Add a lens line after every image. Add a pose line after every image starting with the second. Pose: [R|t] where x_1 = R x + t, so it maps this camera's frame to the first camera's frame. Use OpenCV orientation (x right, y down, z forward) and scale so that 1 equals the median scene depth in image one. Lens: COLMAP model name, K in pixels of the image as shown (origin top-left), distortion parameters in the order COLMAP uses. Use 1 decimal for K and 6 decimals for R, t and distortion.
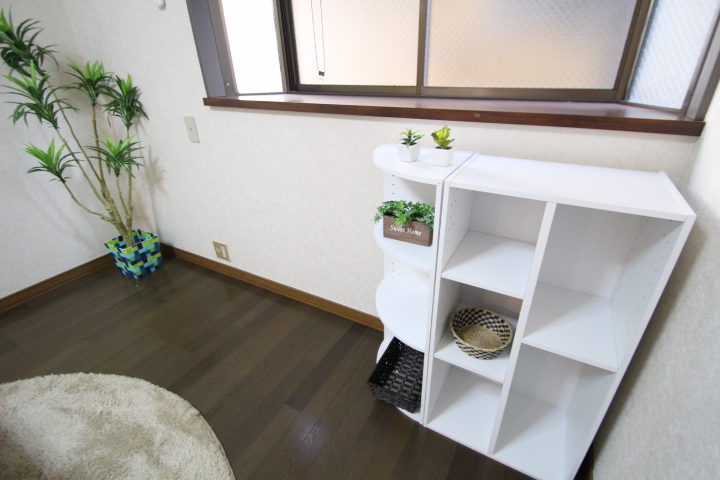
lens RADIAL K [[337.4, 0, 379.3], [0, 337.4, 237.1], [0, 0, 1]] dist [-0.001305, -0.000733]
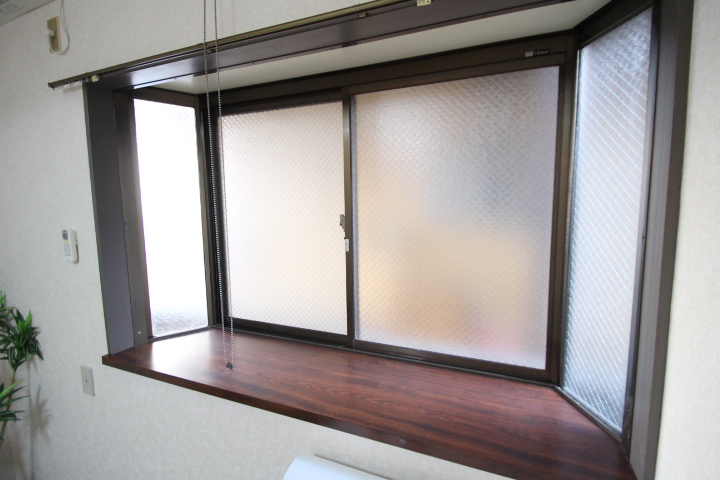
lens RADIAL K [[337.4, 0, 379.3], [0, 337.4, 237.1], [0, 0, 1]] dist [-0.001305, -0.000733]
pose [[0.995496, -0.012032, 0.094032, 0.094669], [0.043584, 0.938954, -0.341270, -0.318011], [-0.084185, 0.343832, 0.935250, 0.017826]]
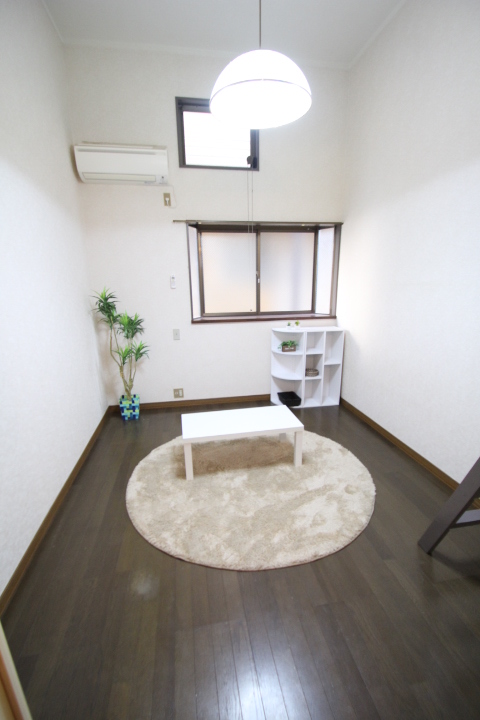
lens RADIAL K [[337.4, 0, 242.7], [0, 337.4, 387.8], [0, 0, 1]] dist [-0.001305, -0.000733]
pose [[0.790119, -0.188281, 0.583320, -1.512635], [0.286010, 0.954950, -0.079171, 0.318033], [-0.542135, 0.229390, 0.808375, -0.960253]]
